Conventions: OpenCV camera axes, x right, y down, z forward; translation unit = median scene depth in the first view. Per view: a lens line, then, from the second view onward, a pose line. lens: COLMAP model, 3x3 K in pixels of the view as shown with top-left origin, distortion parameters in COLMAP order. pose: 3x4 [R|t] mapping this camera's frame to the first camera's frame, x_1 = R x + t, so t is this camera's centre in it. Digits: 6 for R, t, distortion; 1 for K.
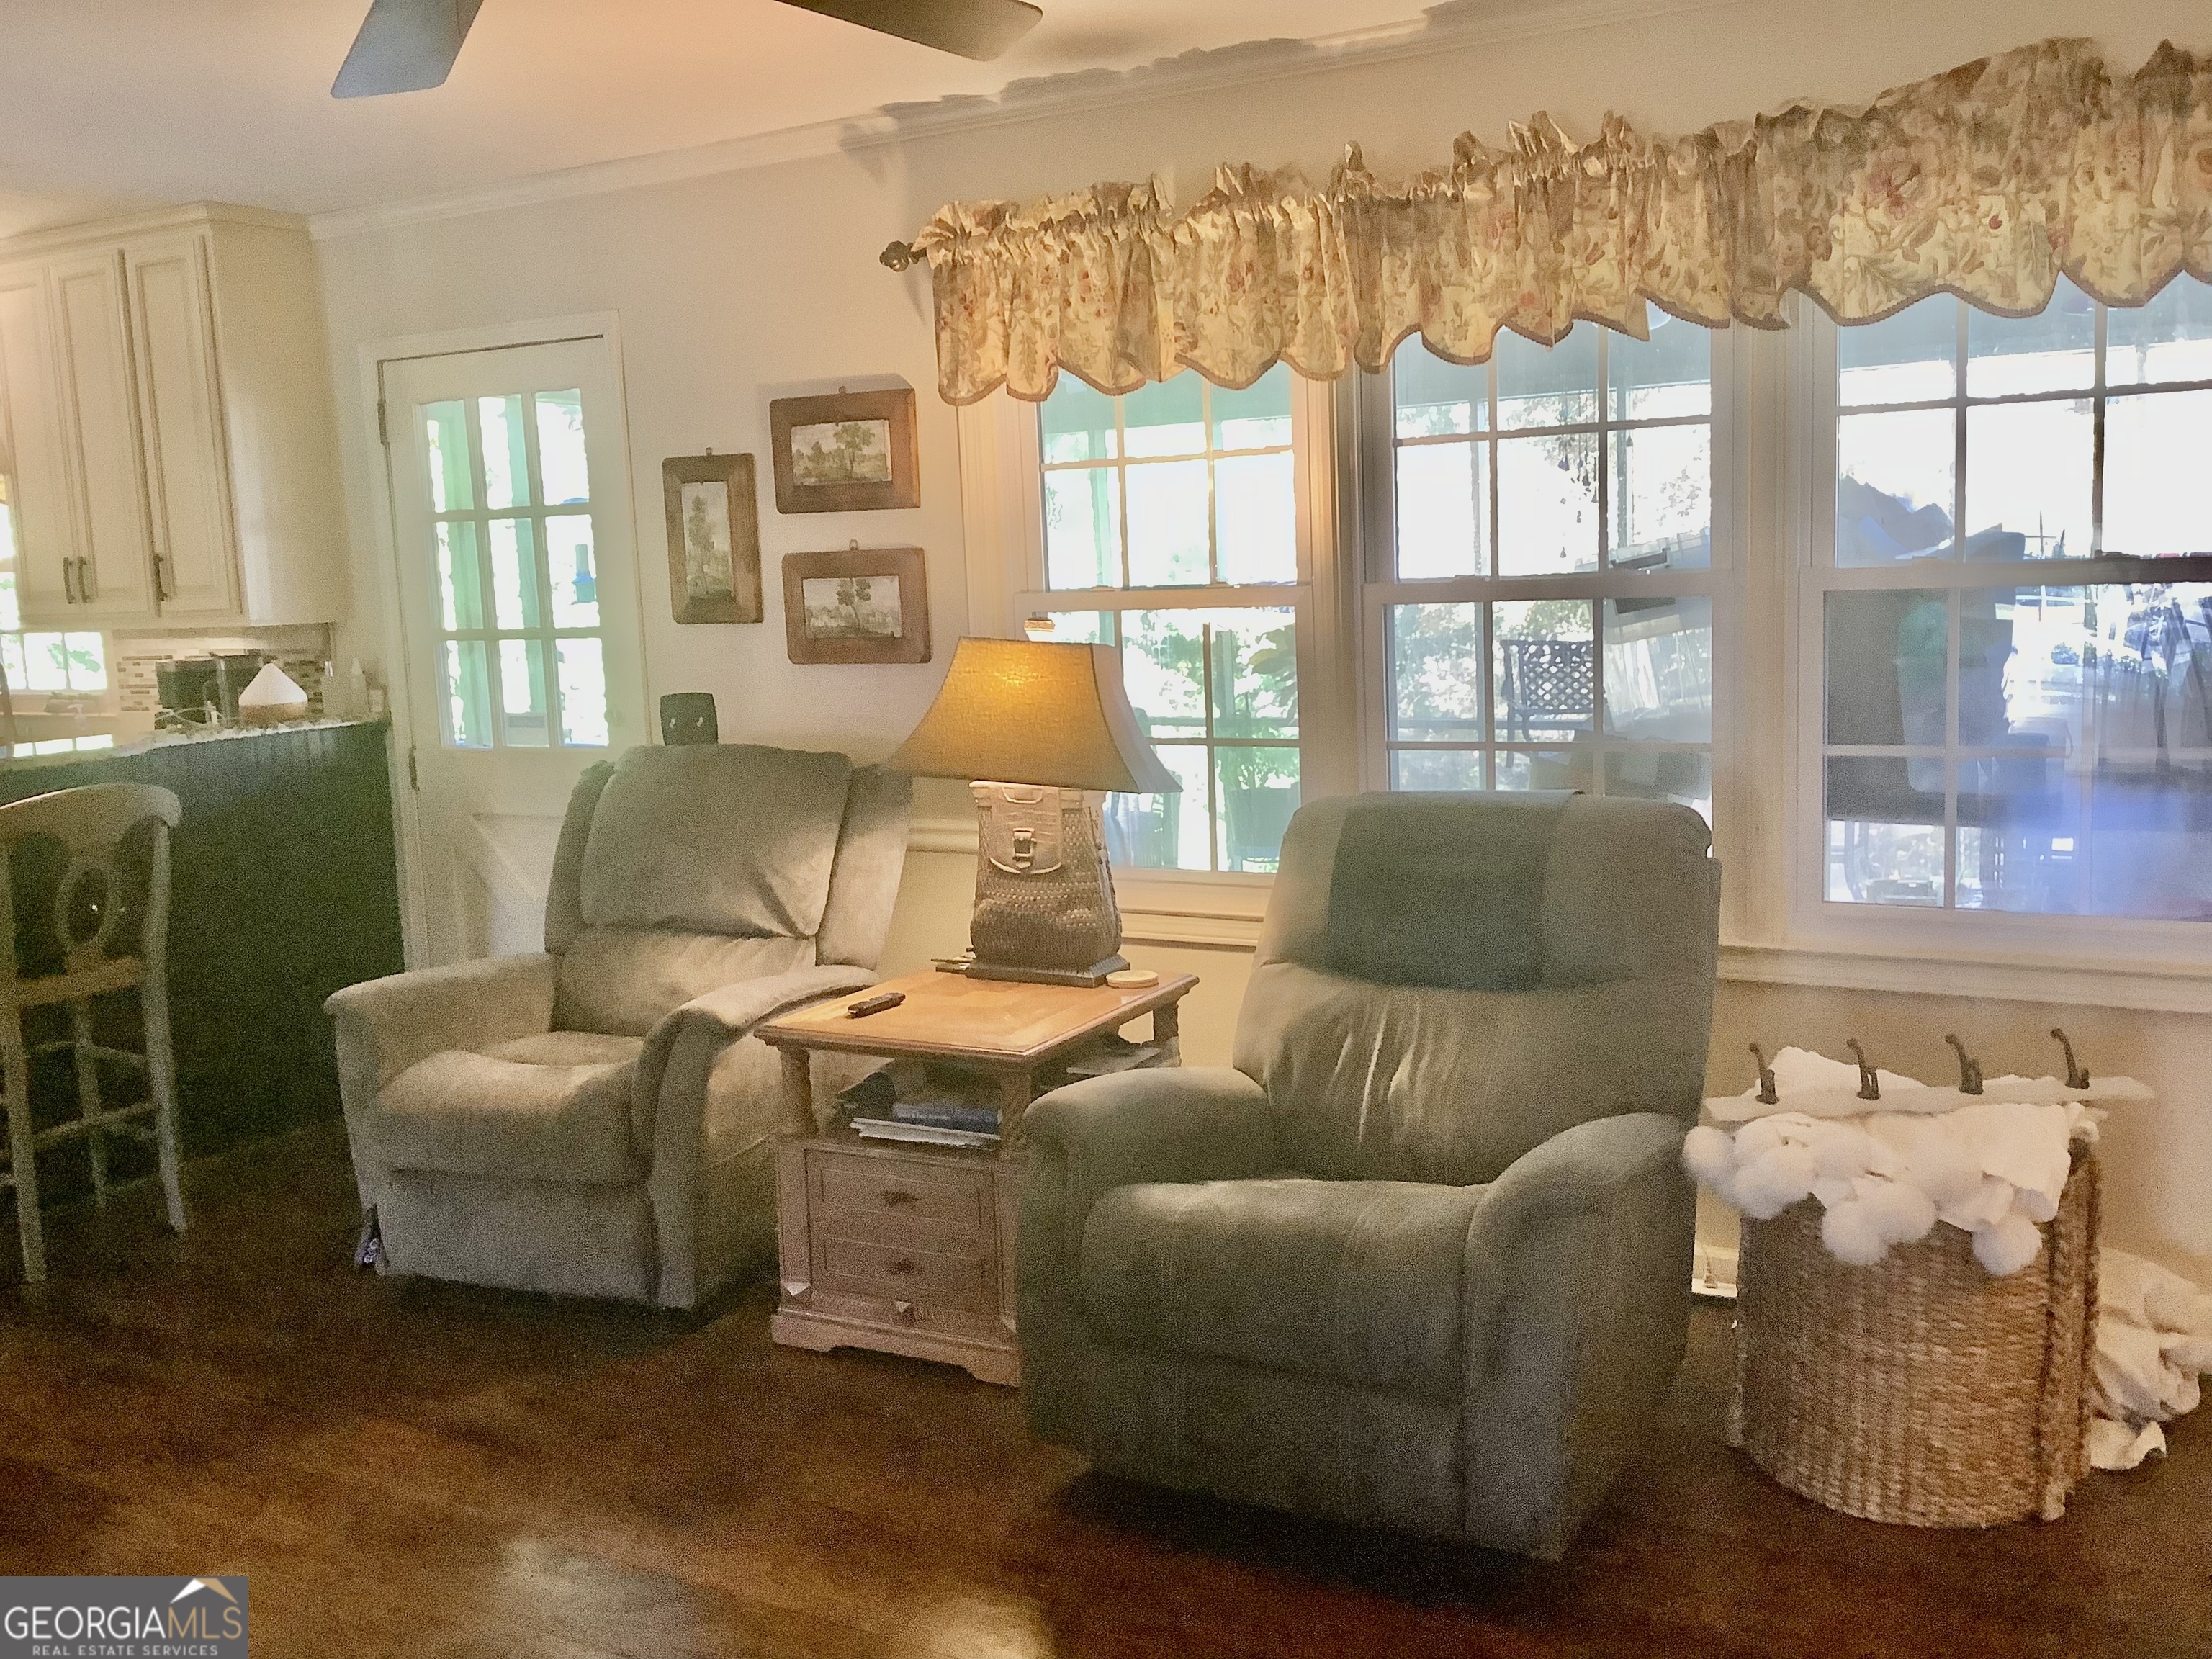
lens RADIAL K [[2012.5, 0, 1108.1], [0, 2012.5, 829.9], [0, 0, 1]] dist [0.047238, 0.000000]
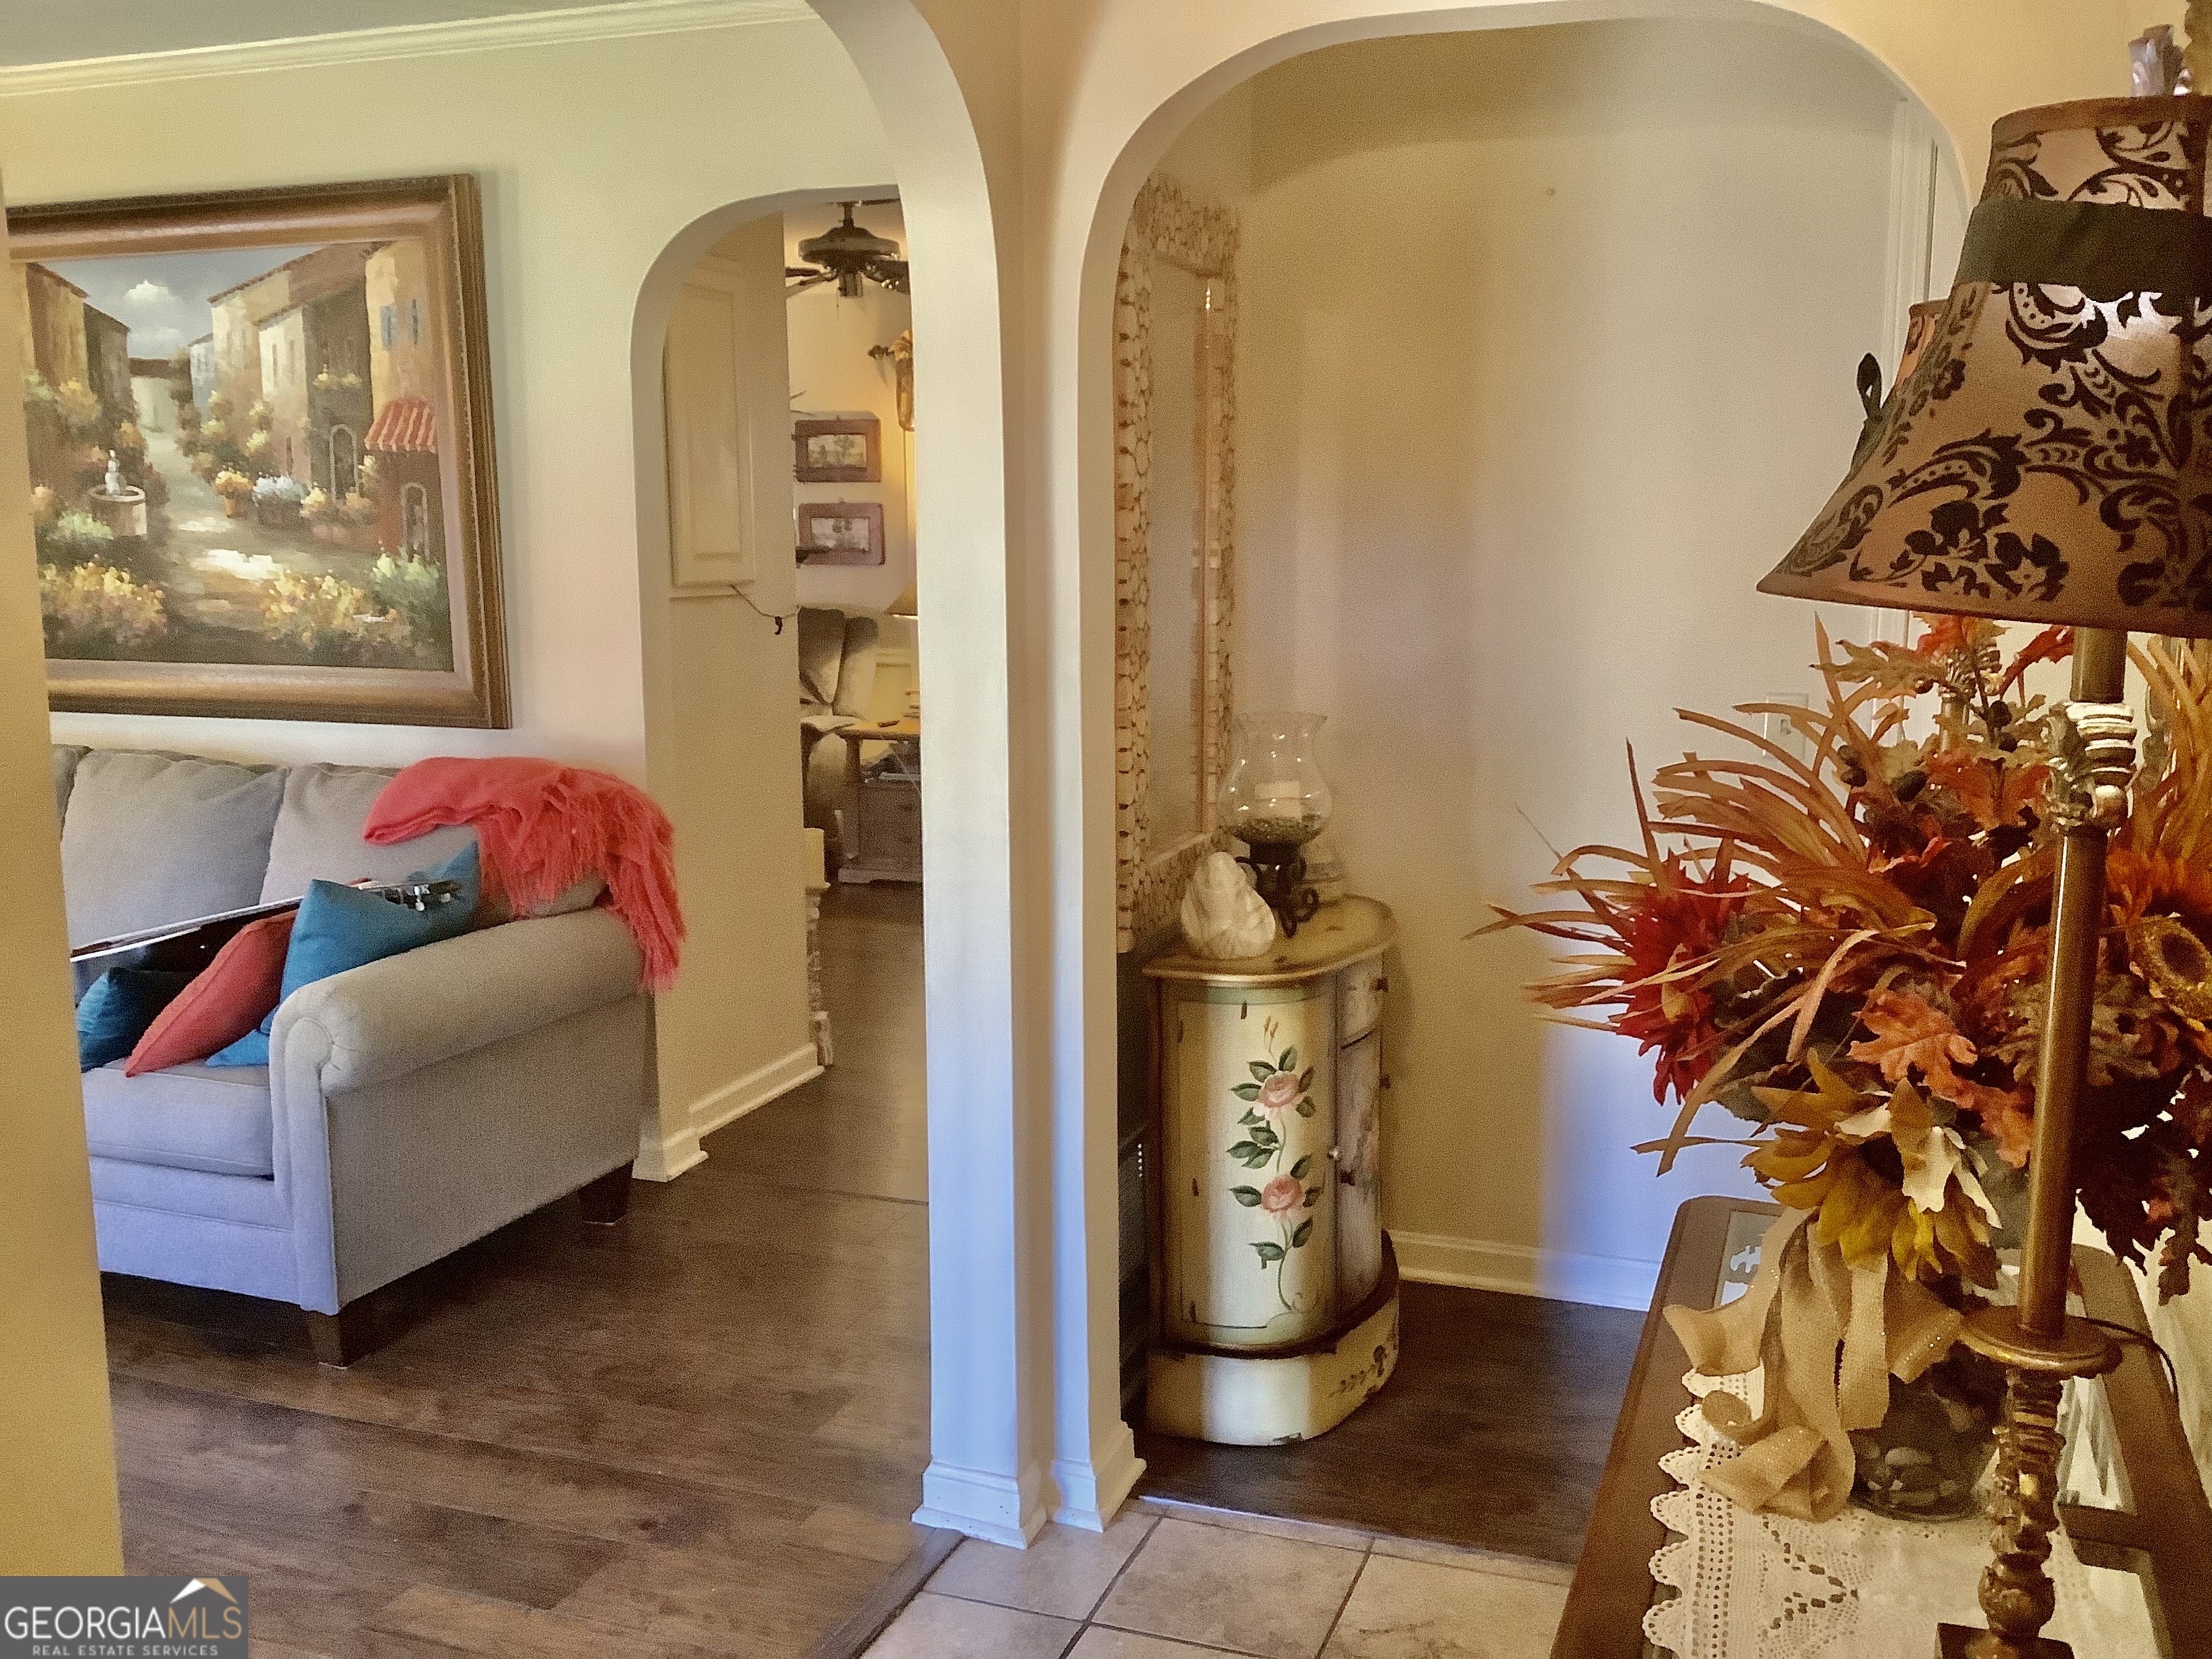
lens RADIAL K [[2012.5, 0, 1105.6], [0, 2012.5, 830.1], [0, 0, 1]] dist [0.047238, 0.000000]
pose [[0.986069, 0.008518, 0.166120, -0.197853], [-0.011416, 0.999799, 0.016499, 0.133594], [-0.165946, -0.018166, 0.985967, -0.912506]]
